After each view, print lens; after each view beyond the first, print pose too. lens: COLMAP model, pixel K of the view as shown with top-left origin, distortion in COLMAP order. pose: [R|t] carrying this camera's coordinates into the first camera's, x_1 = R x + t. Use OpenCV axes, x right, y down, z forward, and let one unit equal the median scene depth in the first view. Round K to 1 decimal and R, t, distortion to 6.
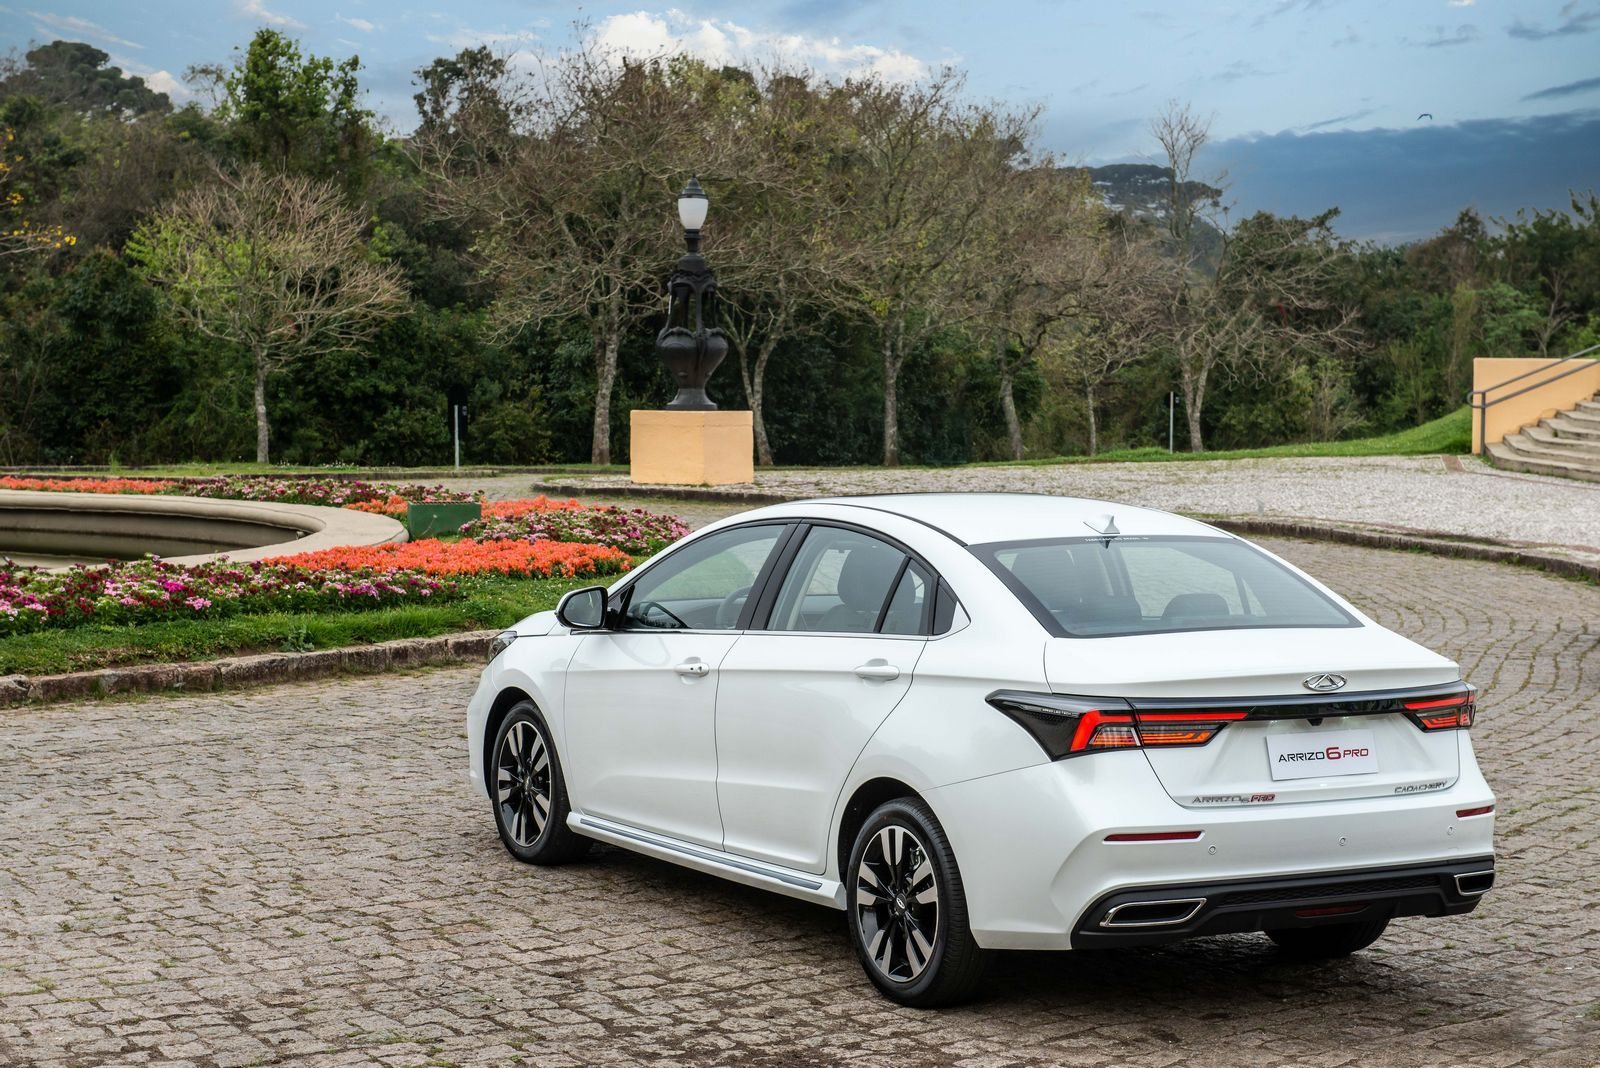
lens RADIAL K [[3200.3, 0, 798.0], [0, 3200.3, 533.9], [0, 0, 1]] dist [0.103603, 0.000000]
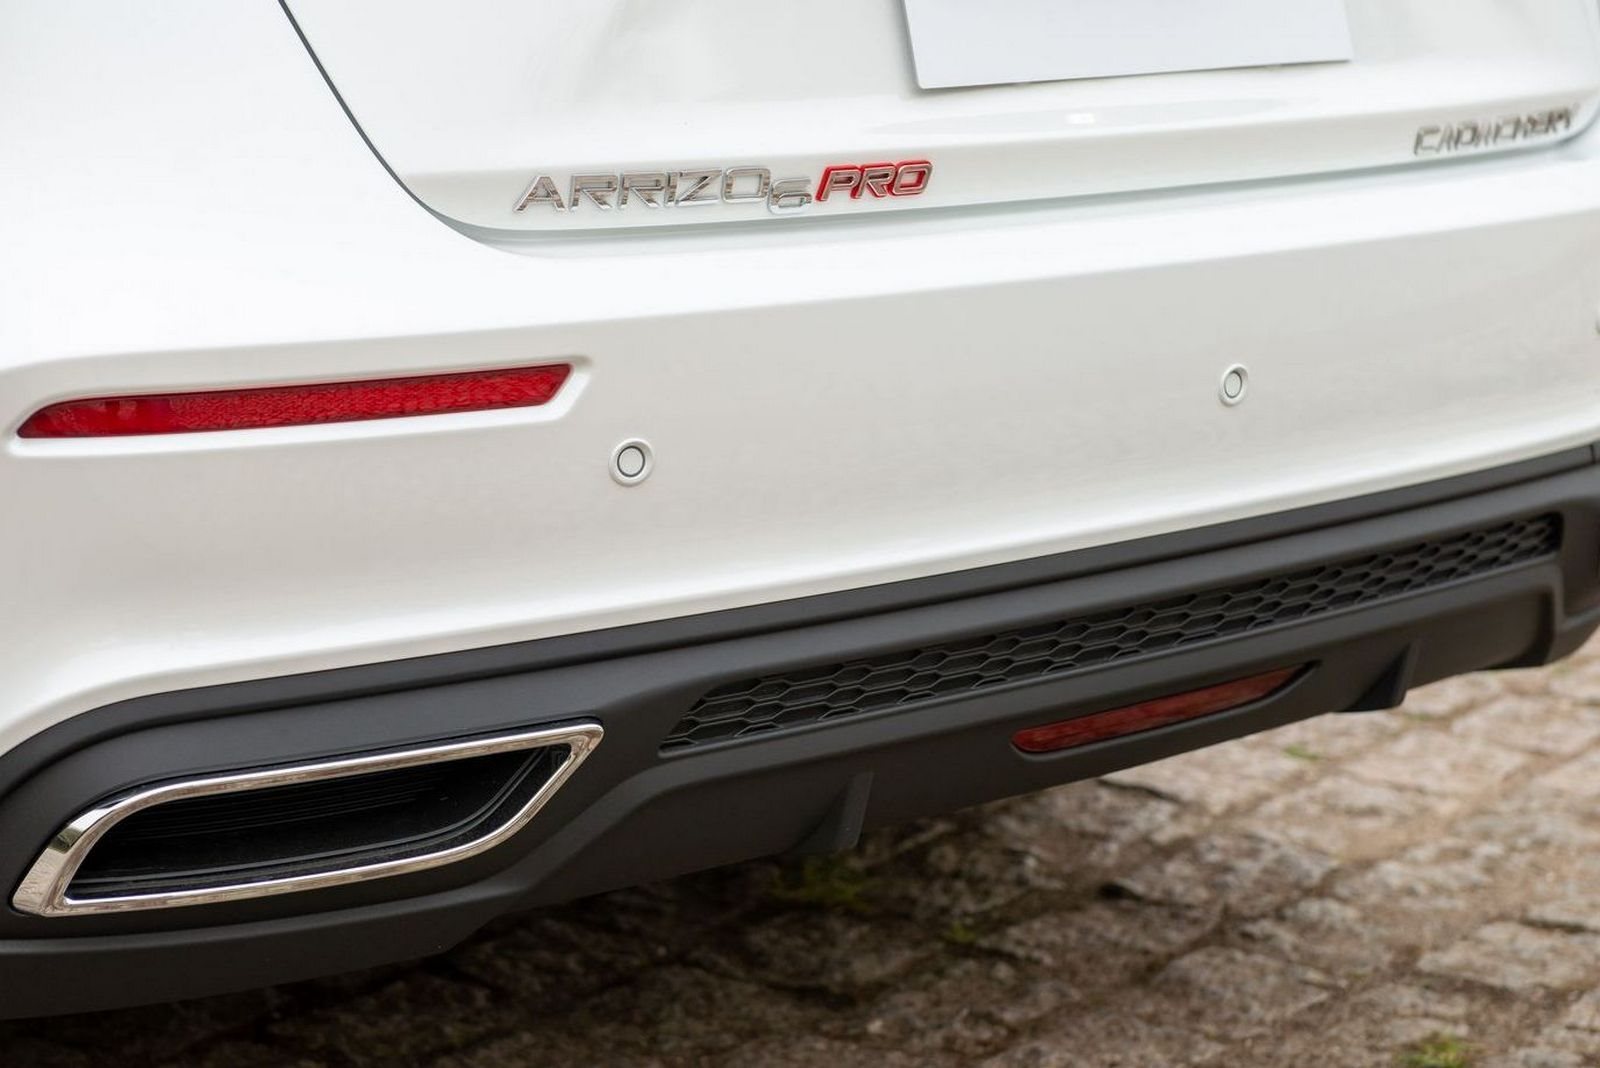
lens RADIAL K [[3200.3, 0, 787.3], [0, 3200.3, 524.4], [0, 0, 1]] dist [0.103603, 0.000000]
pose [[0.970745, -0.043146, 0.236202, 0.081771], [0.006054, 0.987808, 0.155560, 0.063652], [-0.240034, -0.149580, 0.959171, 0.711915]]
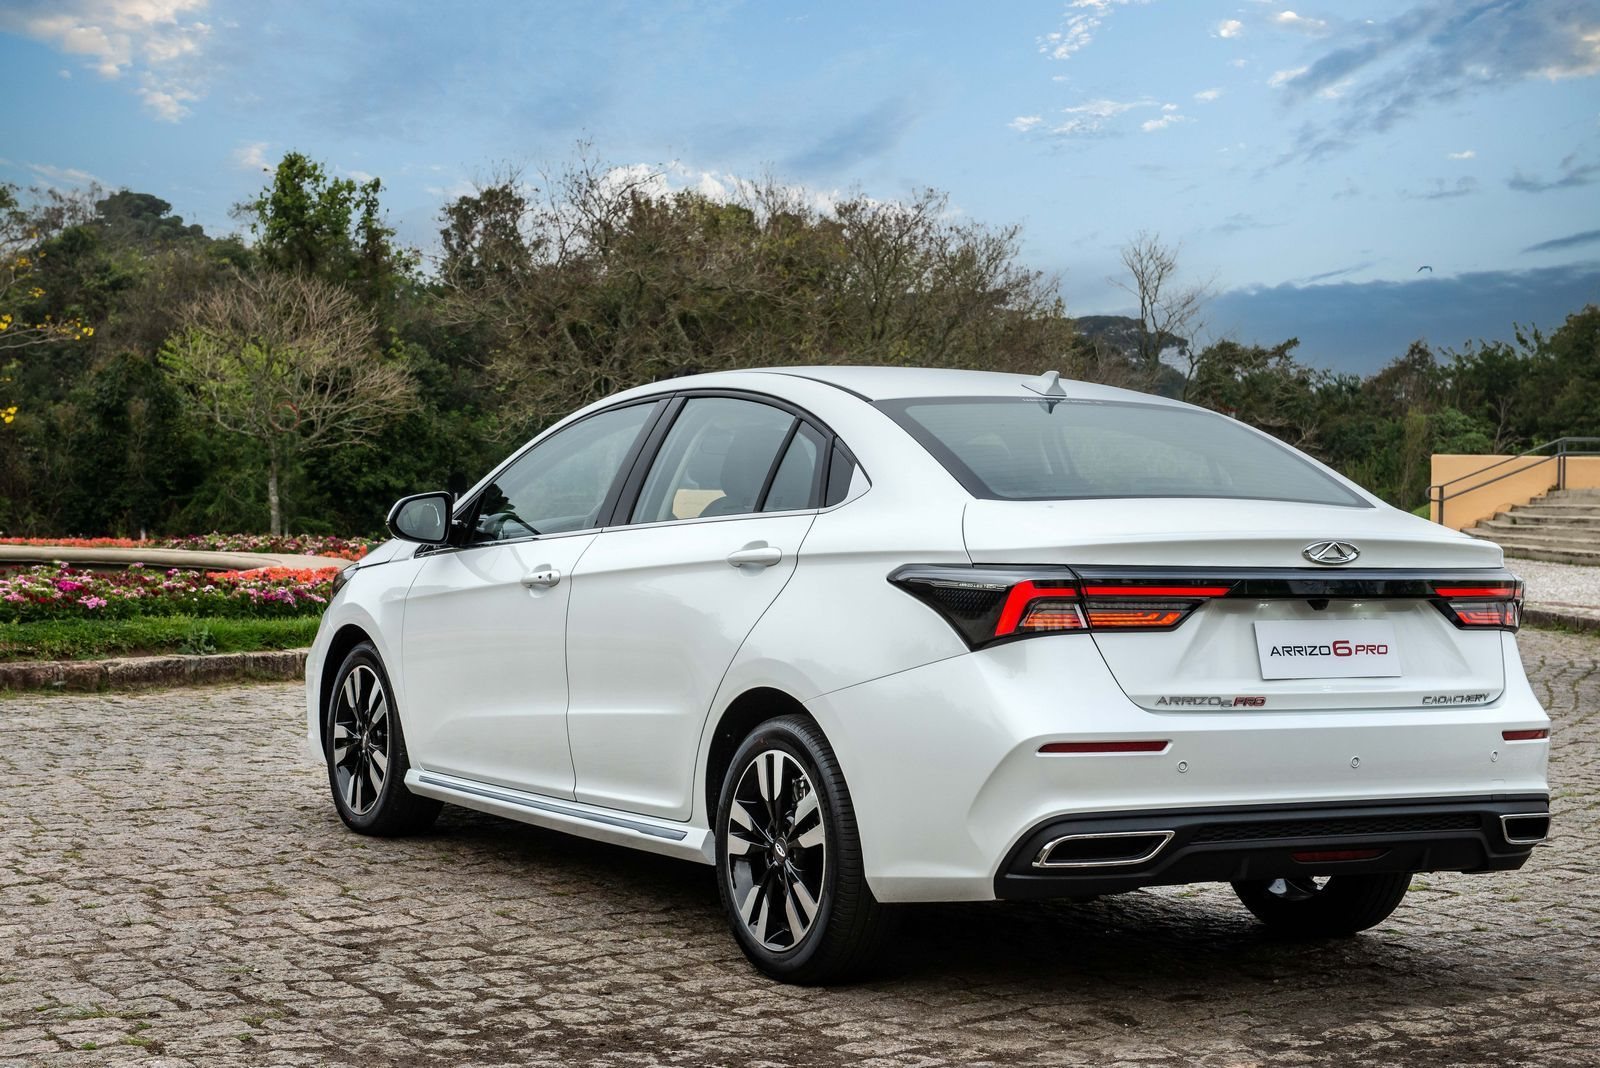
lens RADIAL K [[2704.4, 0, 794.9], [0, 2704.4, 569.4], [0, 0, 1]] dist [0.127102, 0.000000]
pose [[0.999896, 0.007889, -0.012055, 0.039498], [-0.008474, 0.998747, -0.049316, 0.073204], [0.011651, 0.049413, 0.998710, 0.313205]]
